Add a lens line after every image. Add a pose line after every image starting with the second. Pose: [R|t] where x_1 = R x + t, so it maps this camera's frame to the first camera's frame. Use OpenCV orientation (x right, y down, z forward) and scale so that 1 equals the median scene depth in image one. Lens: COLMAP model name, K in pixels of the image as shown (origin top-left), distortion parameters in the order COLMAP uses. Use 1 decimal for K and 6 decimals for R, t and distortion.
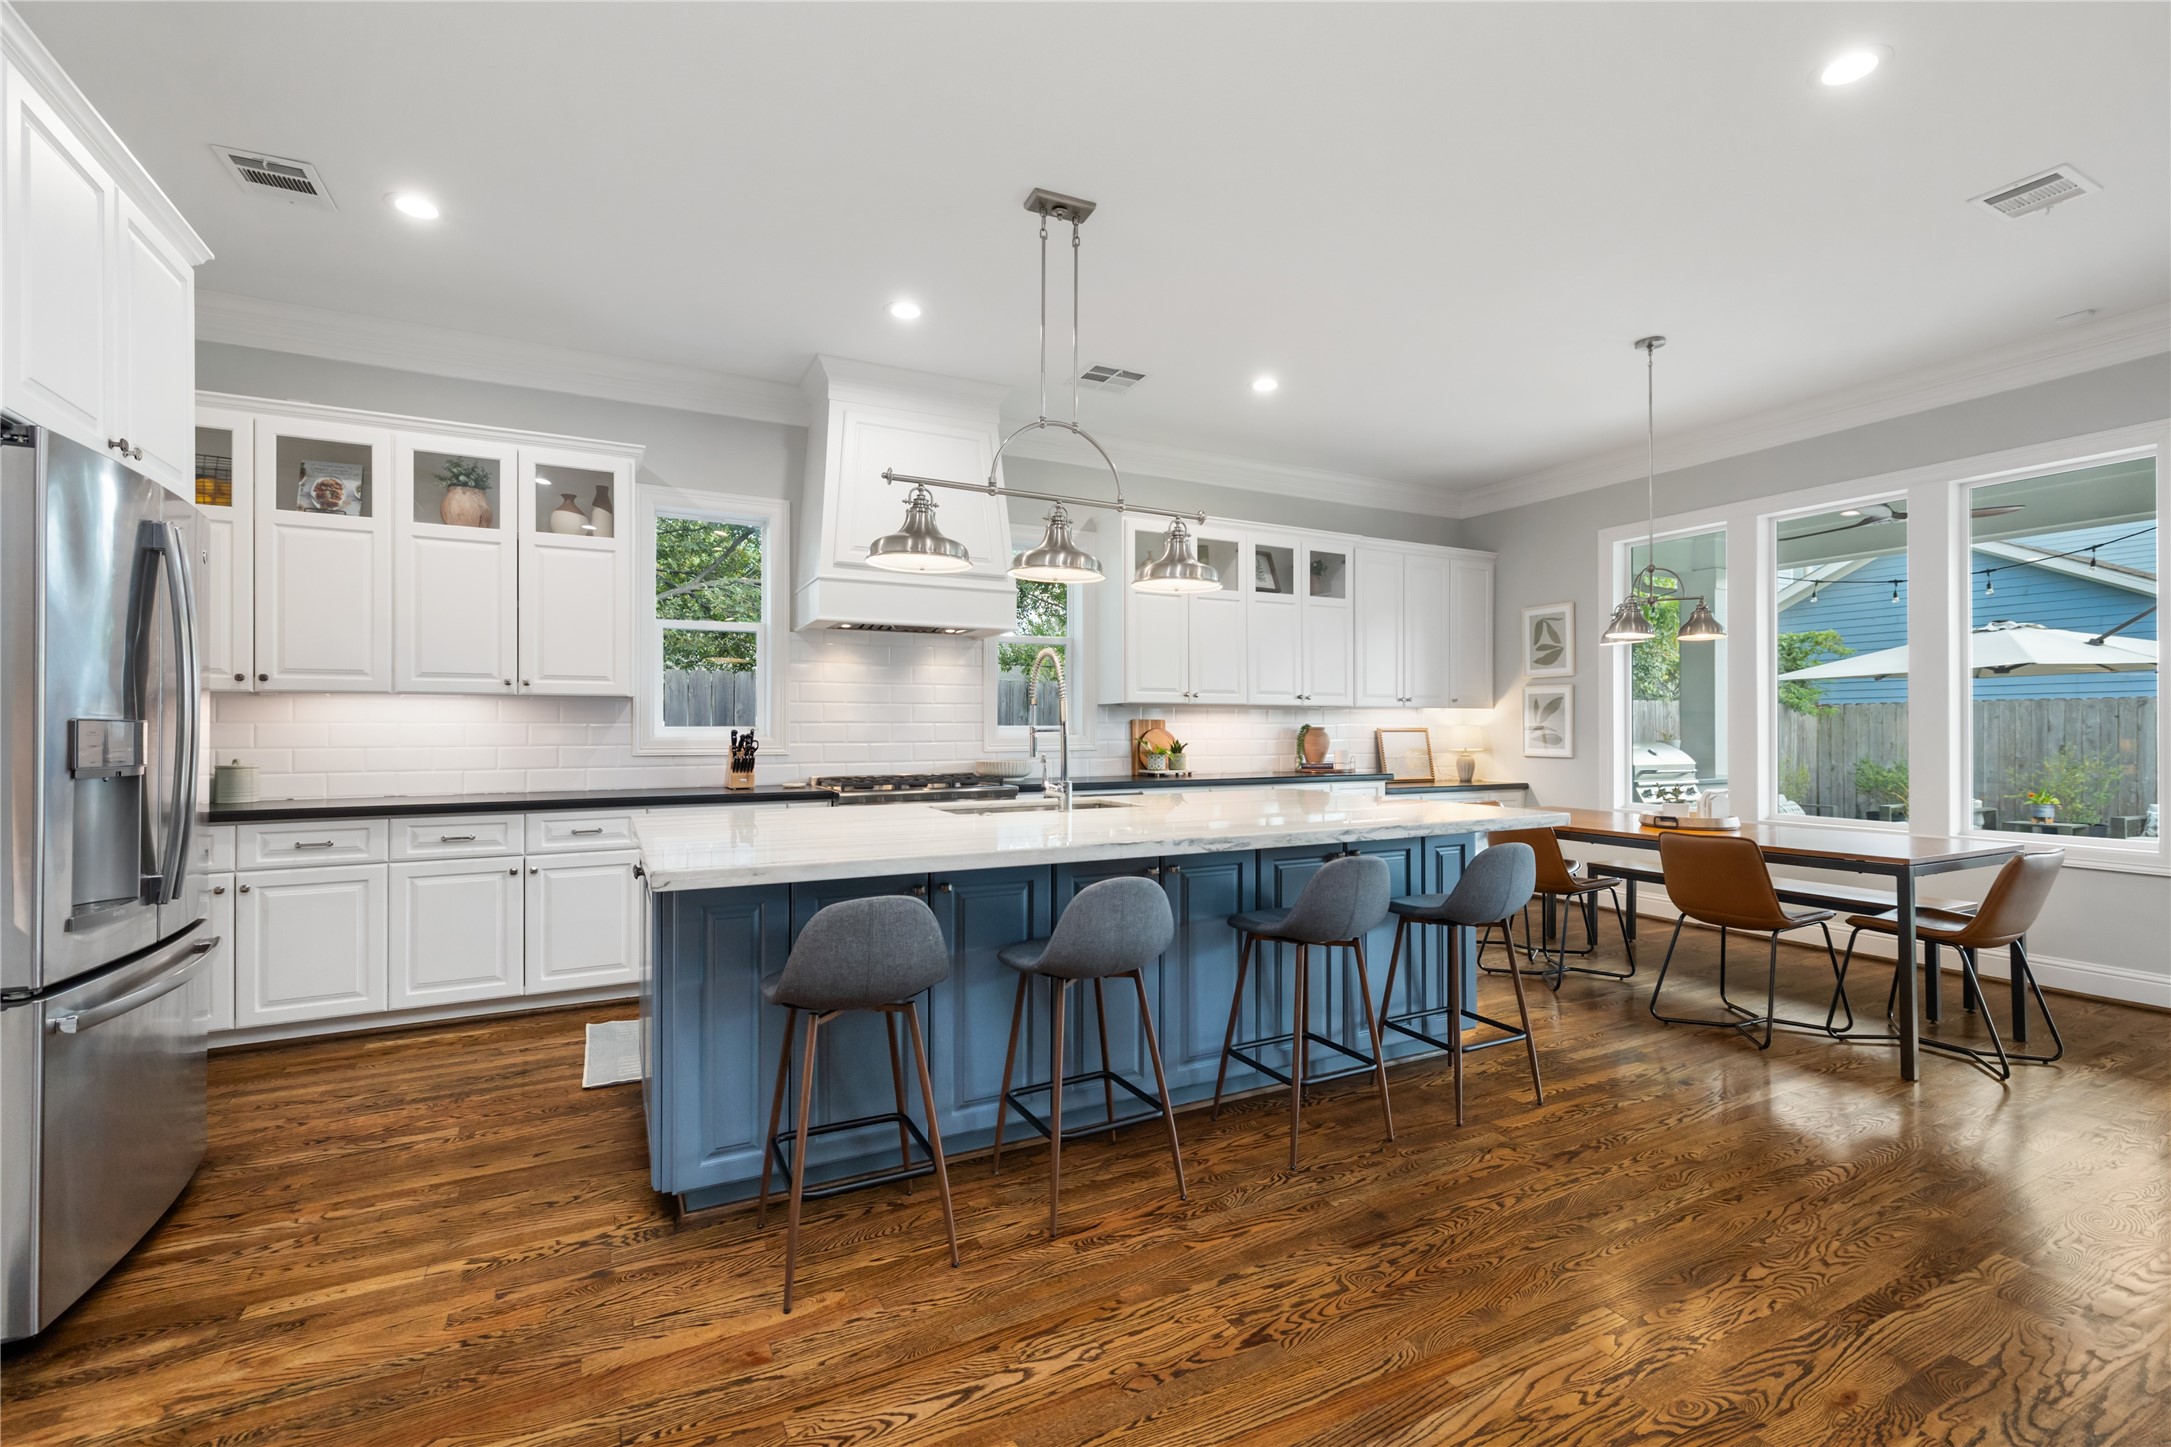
lens RADIAL K [[949.1, 0, 1082.5], [0, 949.1, 723.3], [0, 0, 1]] dist [0.003889, 0.000359]
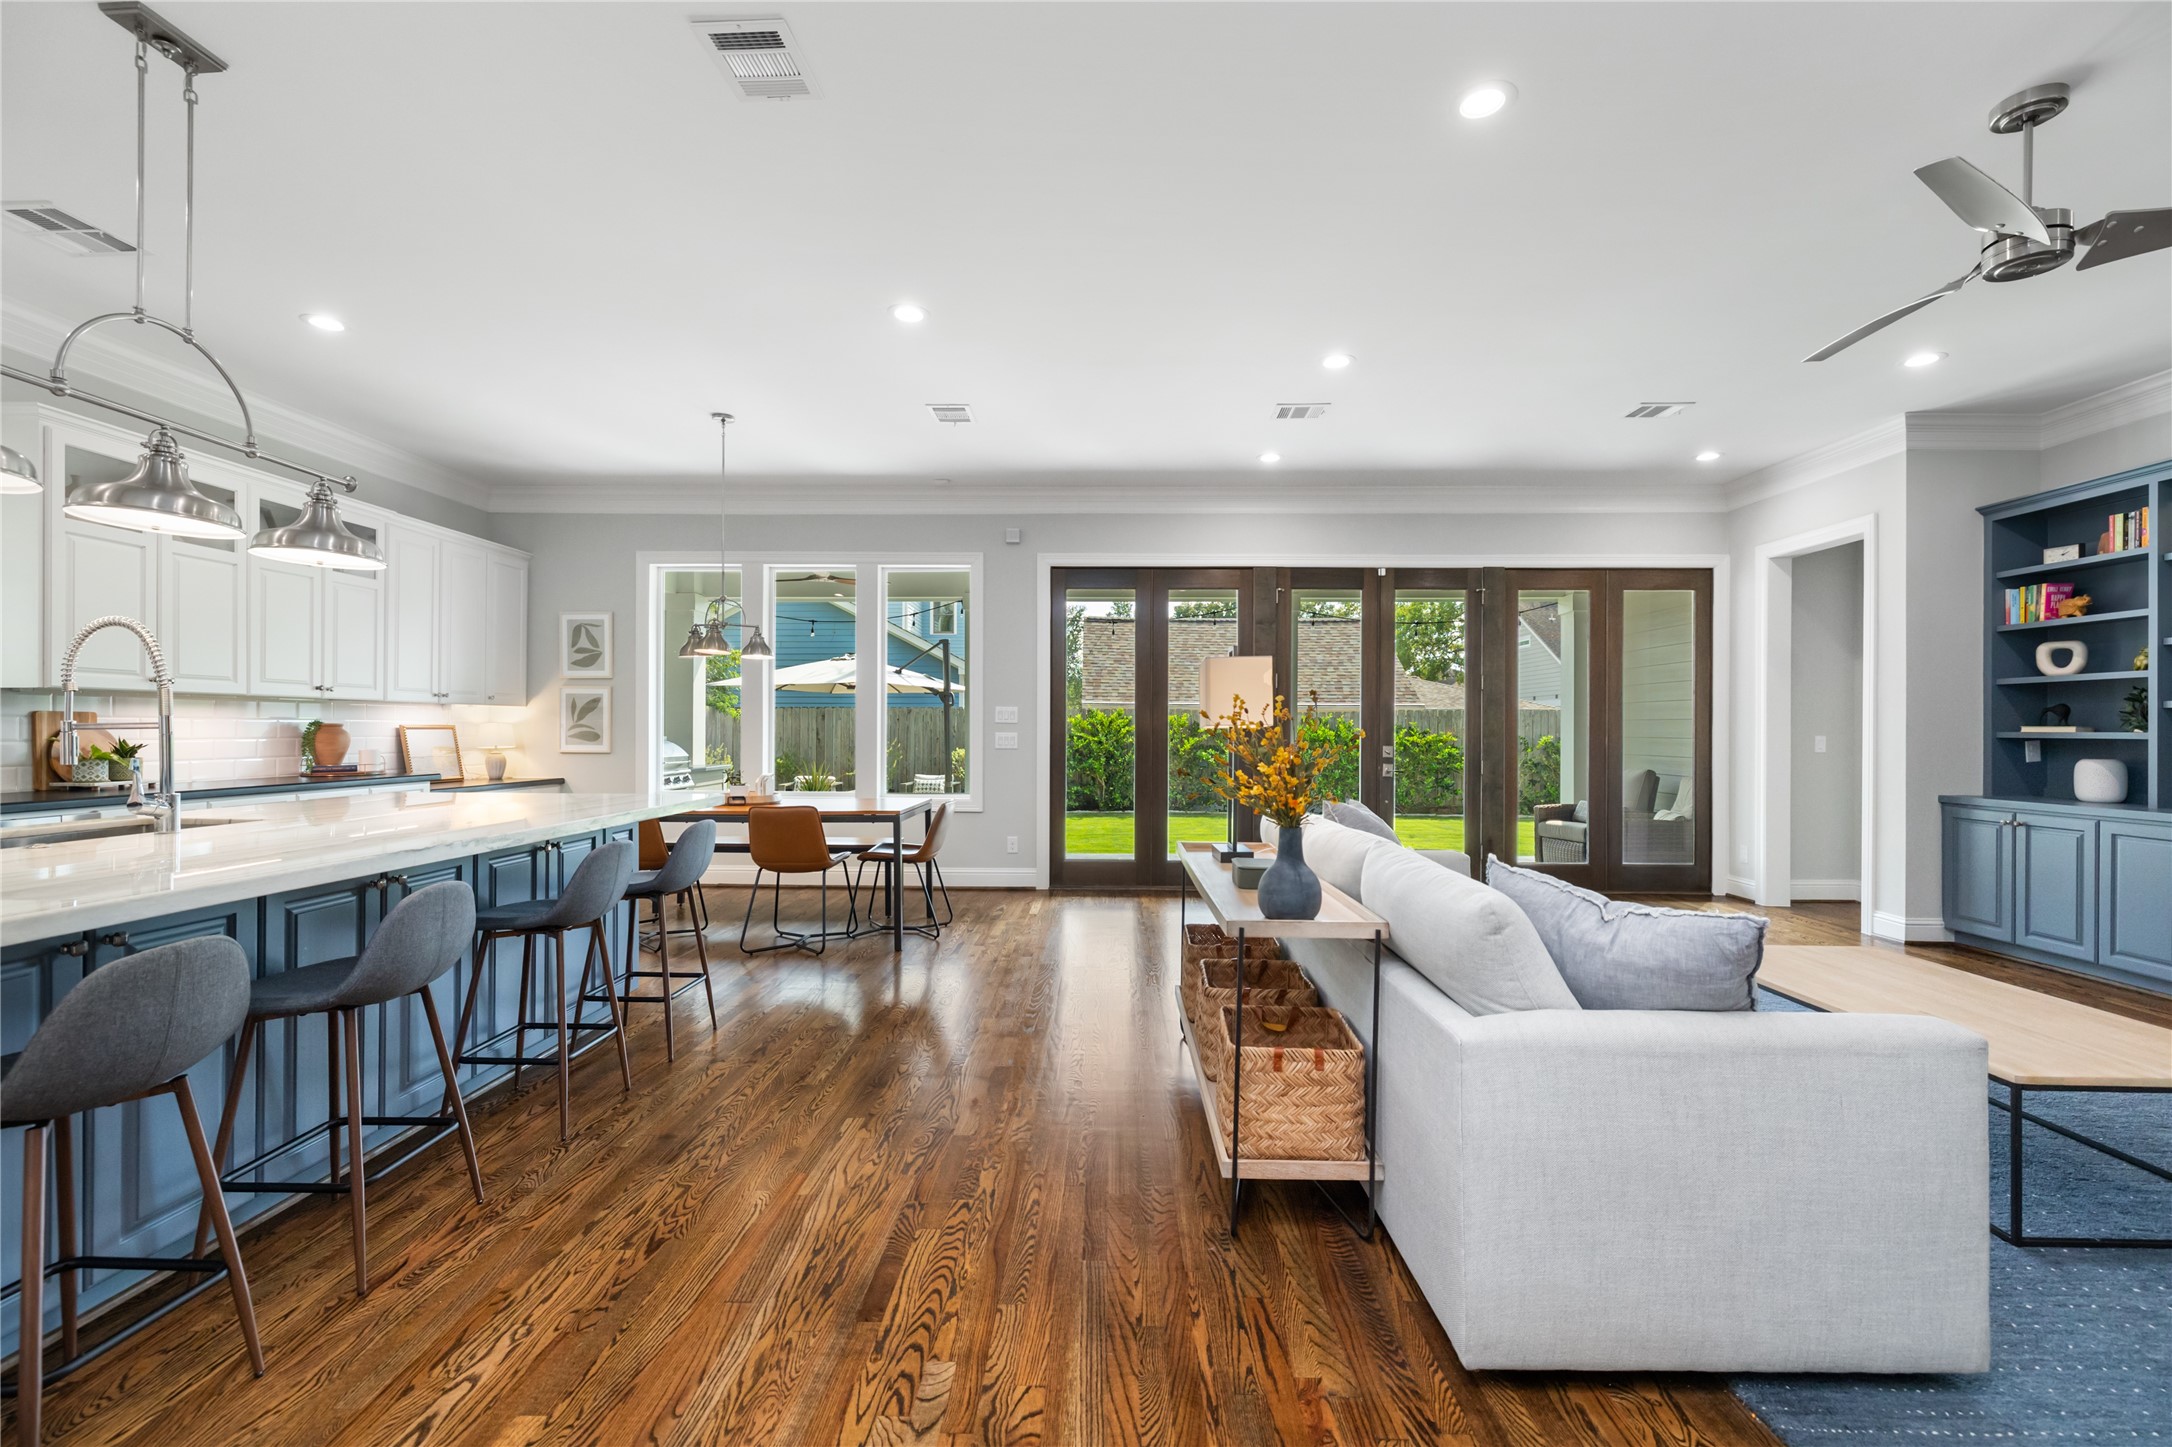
lens RADIAL K [[929.3, 0, 1093.9], [0, 929.3, 721.7], [0, 0, 1]] dist [0.002480, 0.000012]
pose [[0.475637, 0.008925, 0.879597, -0.239644], [-0.010186, 0.999937, -0.004638, -0.000937], [-0.879583, -0.006754, 0.475698, -0.009998]]
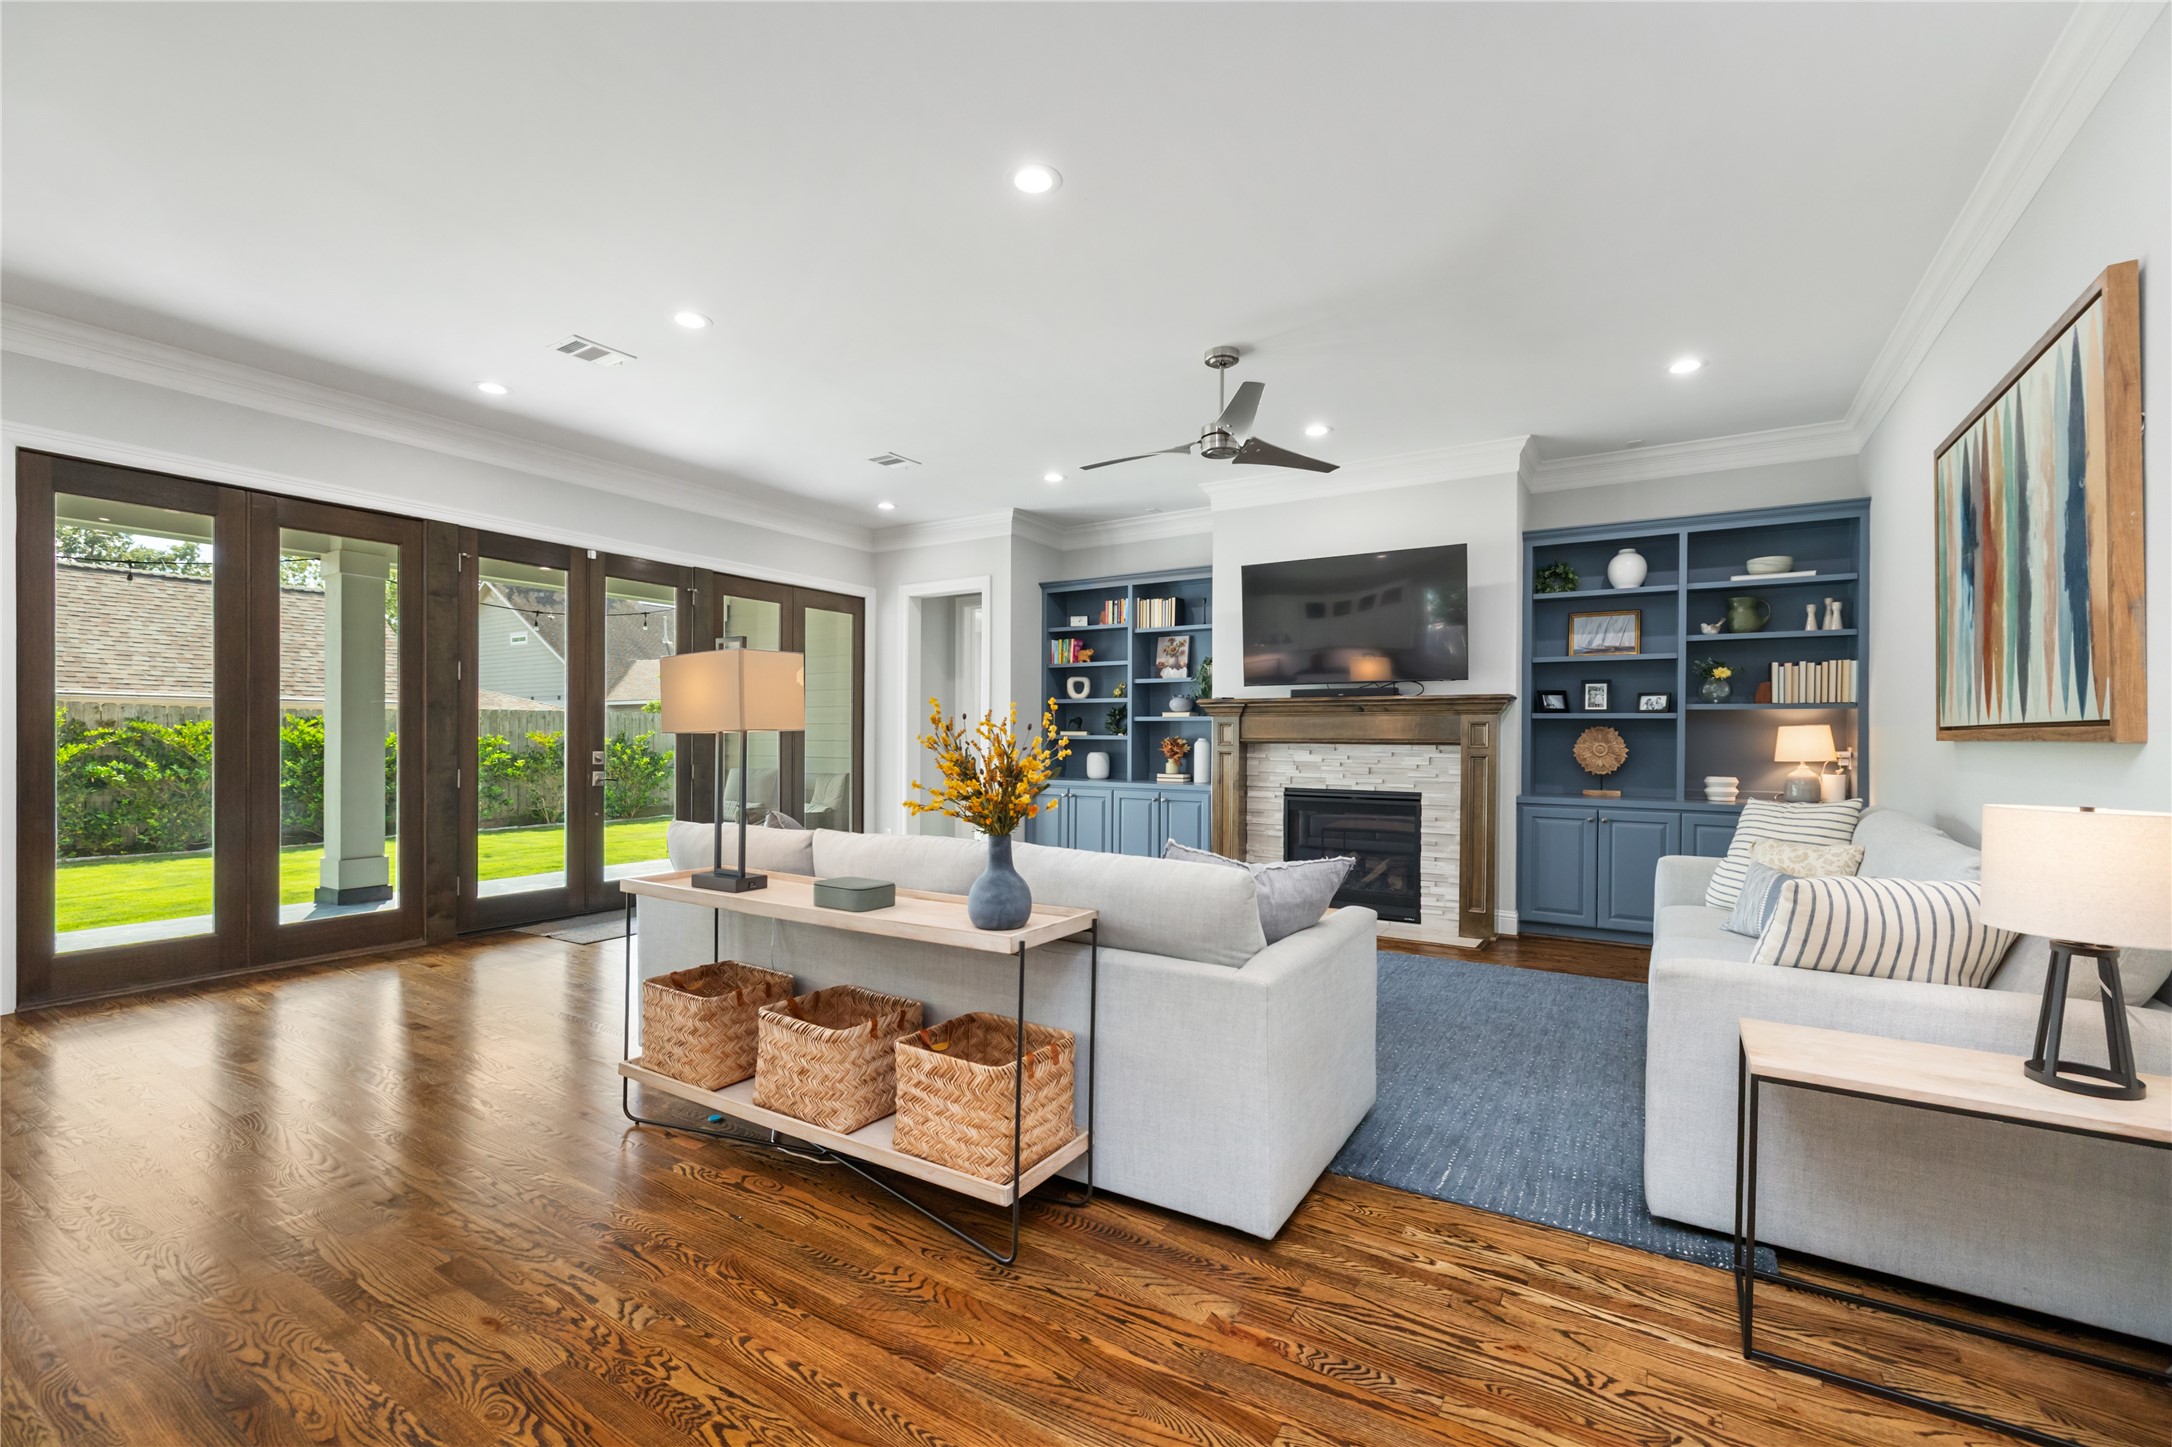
lens RADIAL K [[916.2, 0, 1097.9], [0, 916.2, 738.1], [0, 0, 1]] dist [0.001177, 0.000075]
pose [[-0.516389, -0.004766, 0.856341, -0.191473], [-0.010522, 0.999944, -0.000780, 0.000703], [-0.856289, -0.009413, -0.516411, 0.357865]]
